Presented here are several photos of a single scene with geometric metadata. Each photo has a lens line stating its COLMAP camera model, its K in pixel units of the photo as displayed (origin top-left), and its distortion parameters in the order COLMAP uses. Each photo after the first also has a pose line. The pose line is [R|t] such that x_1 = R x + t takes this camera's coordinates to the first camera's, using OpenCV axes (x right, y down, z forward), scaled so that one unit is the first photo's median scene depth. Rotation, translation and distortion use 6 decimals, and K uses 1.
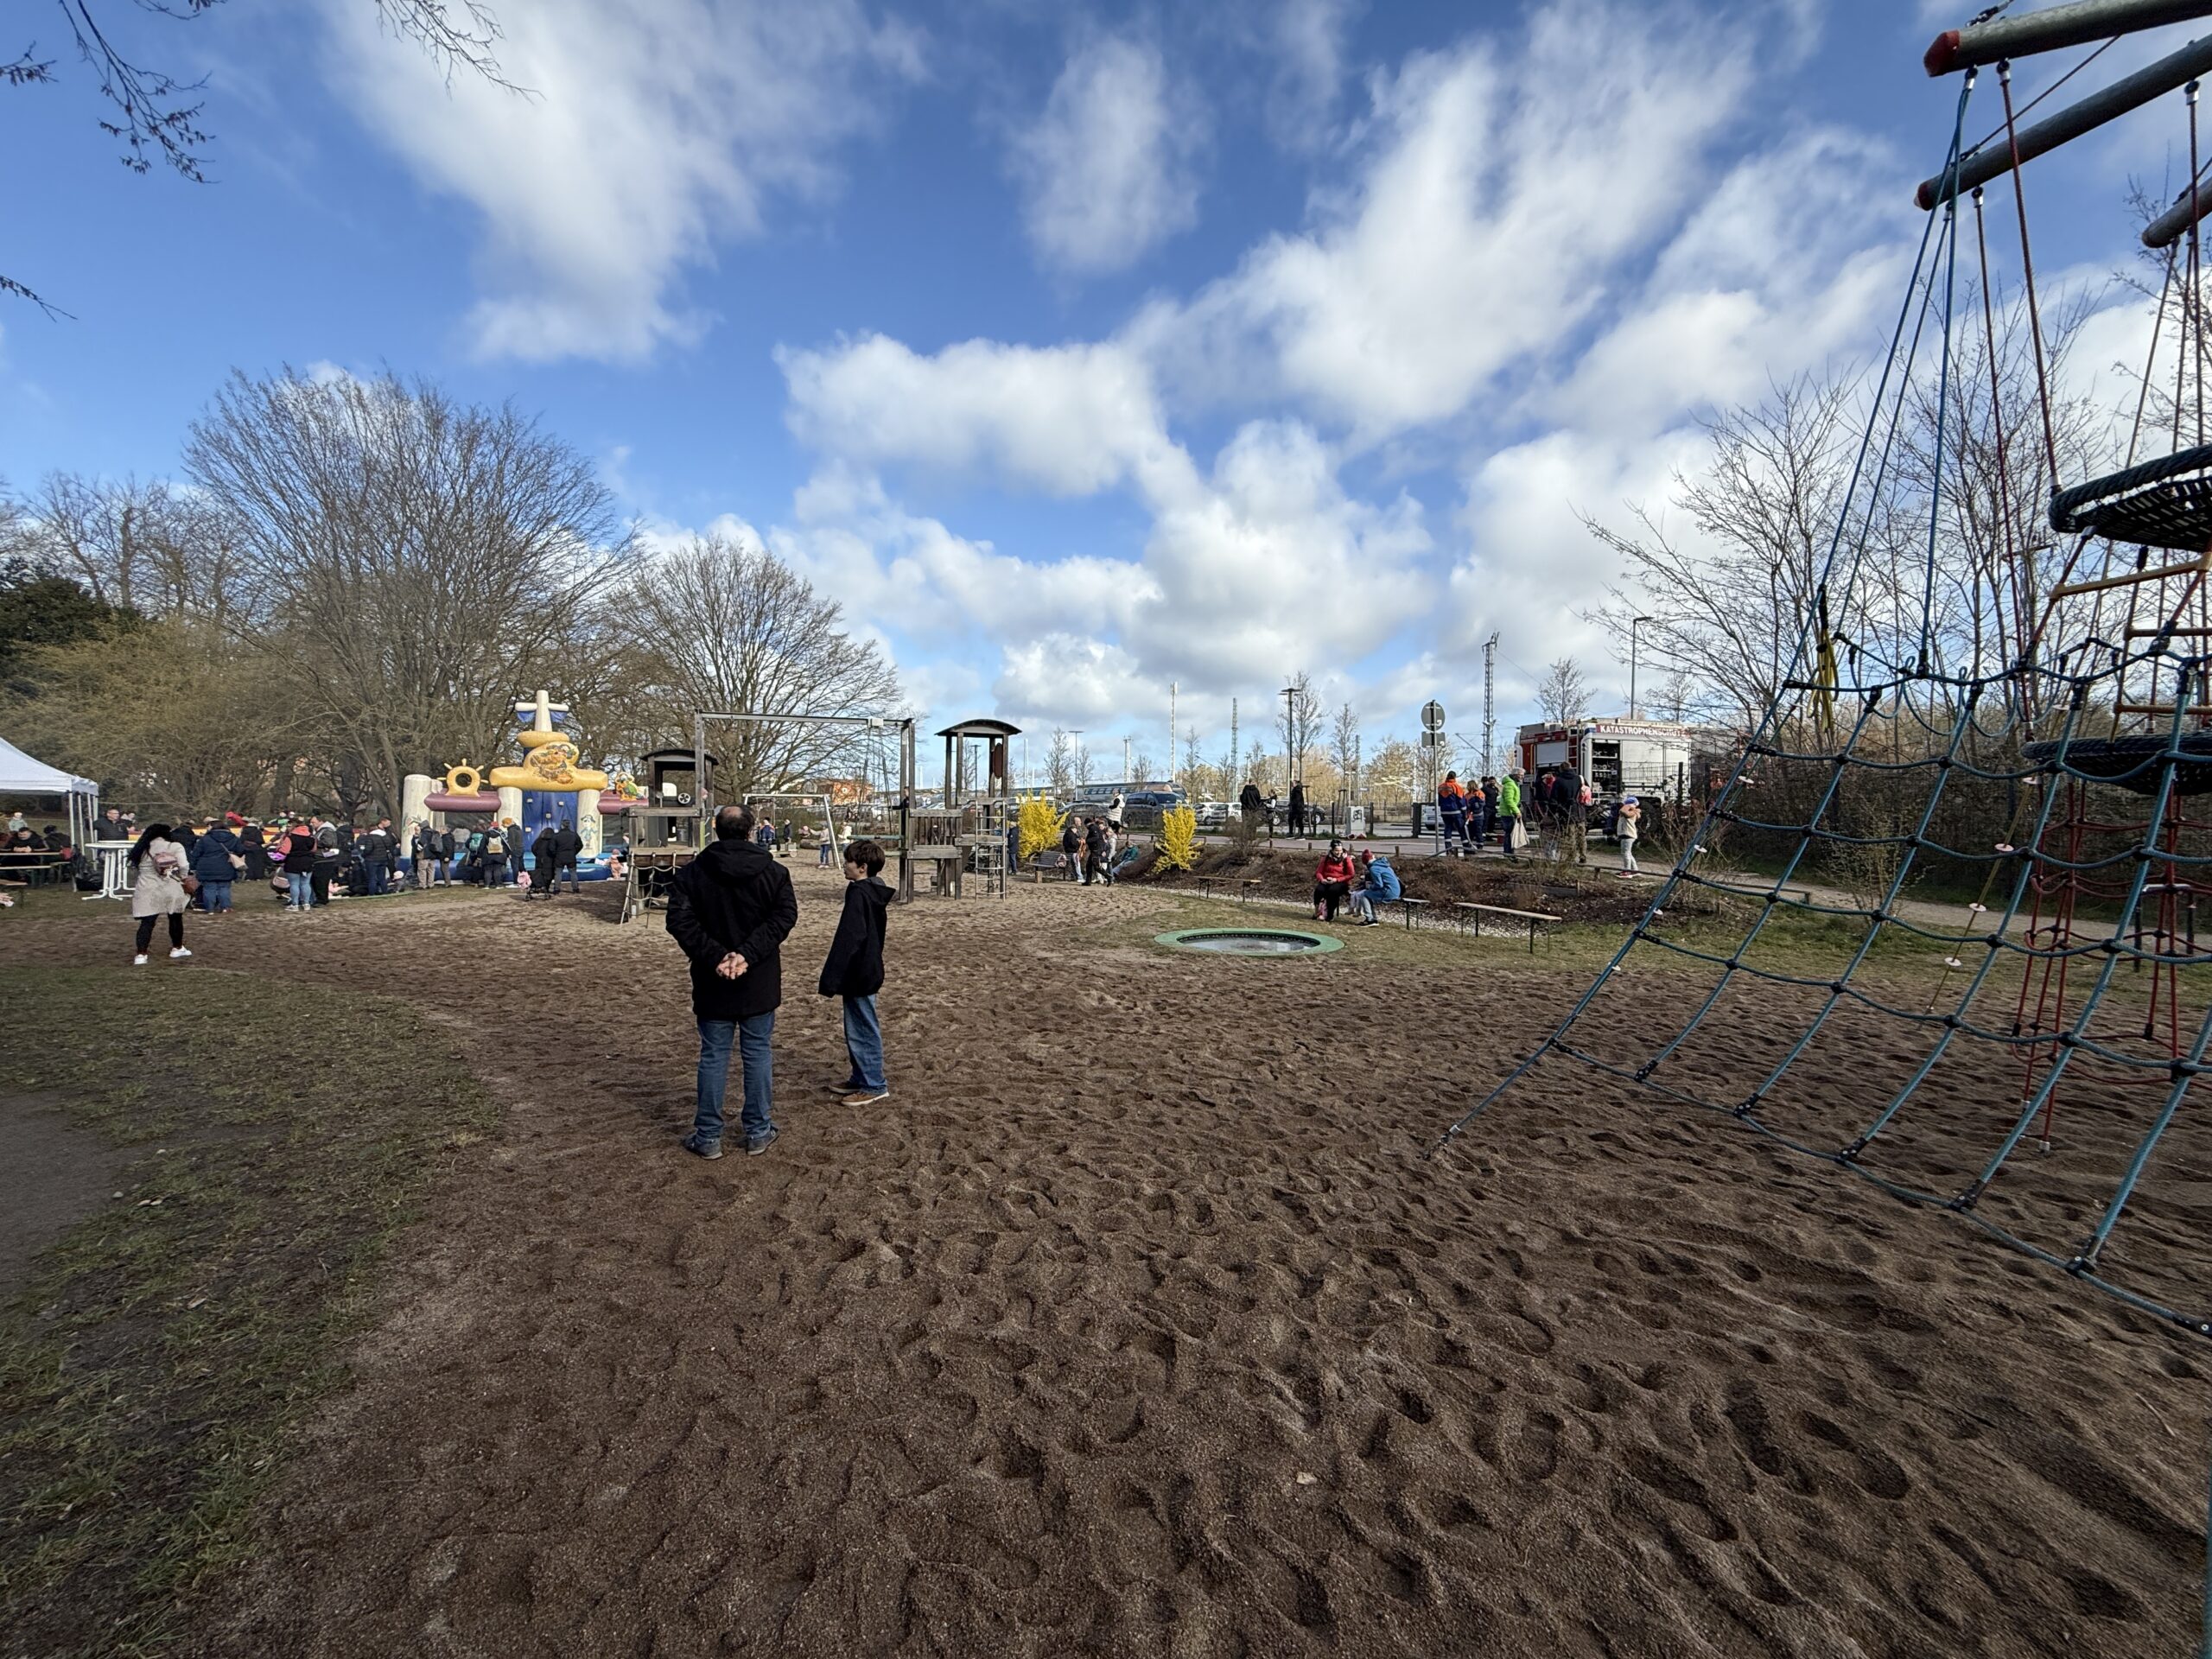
lens RADIAL K [[877.4, 0, 1096.6], [0, 877.4, 826.5], [0, 0, 1]] dist [0.000845, -0.000099]
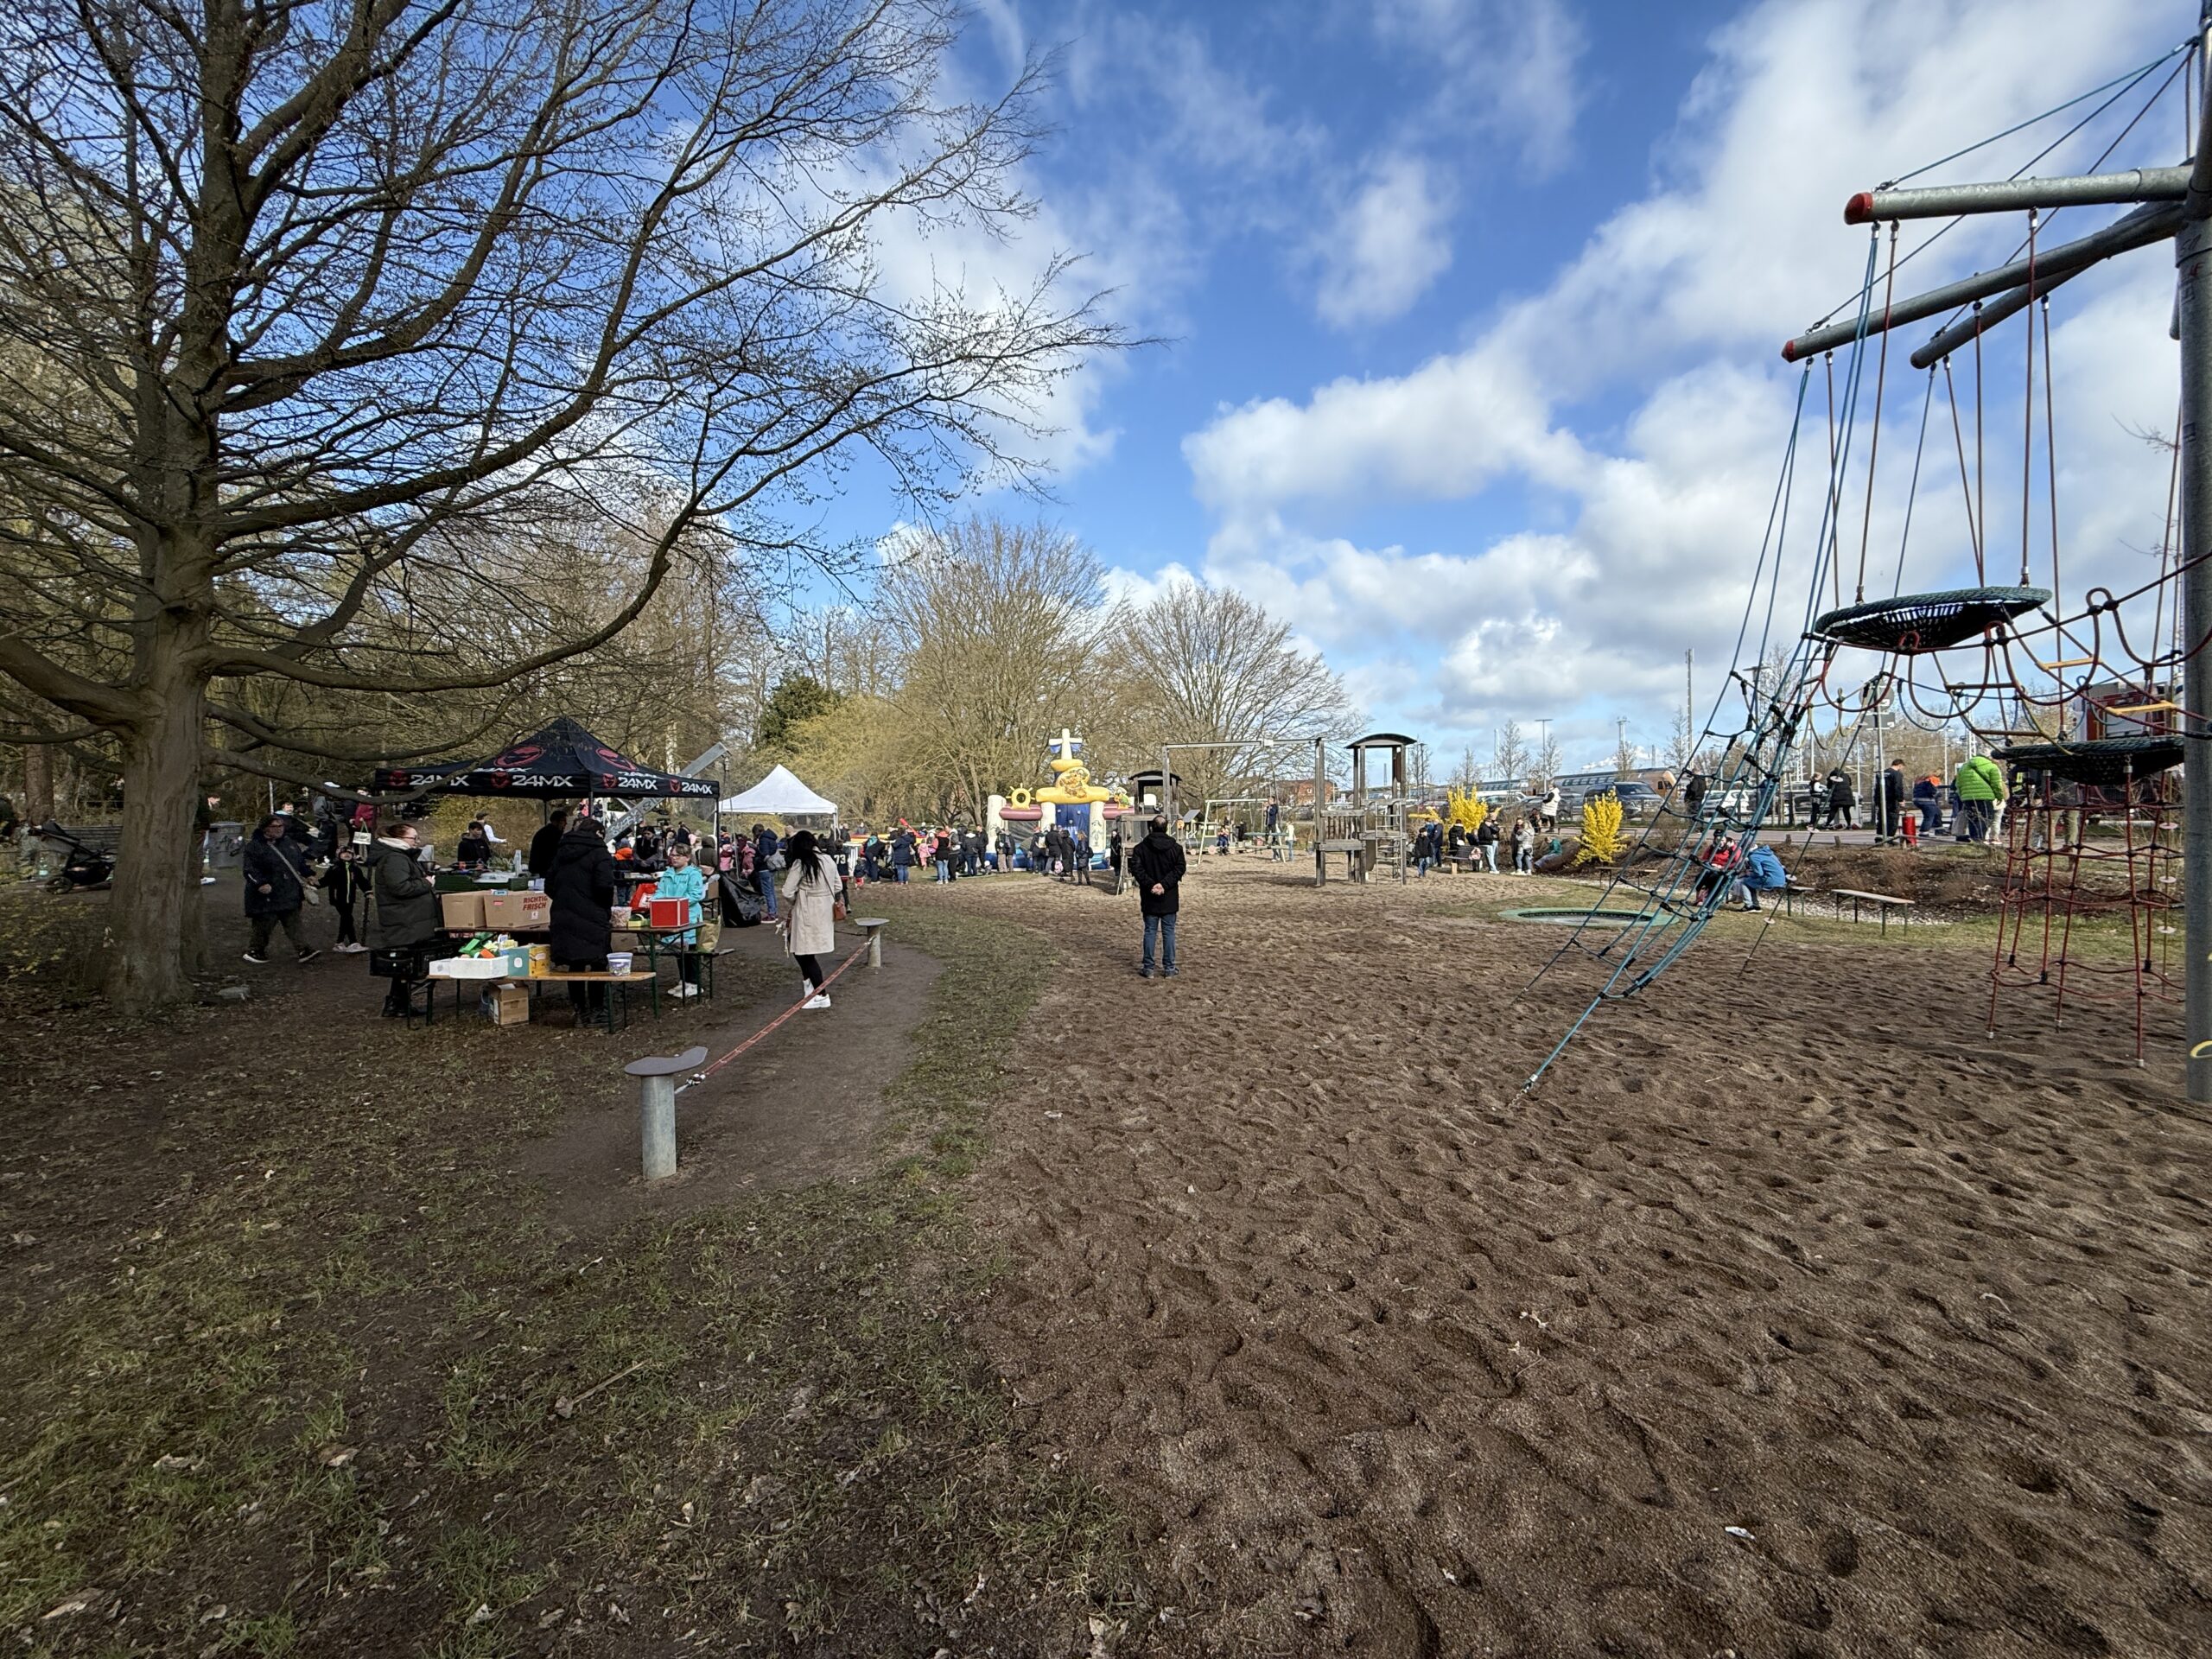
lens RADIAL K [[877.4, 0, 1096.6], [0, 877.4, 826.5], [0, 0, 1]] dist [0.000845, -0.000099]
pose [[0.865584, -0.016996, -0.500475, 0.080800], [0.017432, 0.999841, -0.003805, 0.001169], [0.500460, -0.005431, 0.865743, -0.141098]]
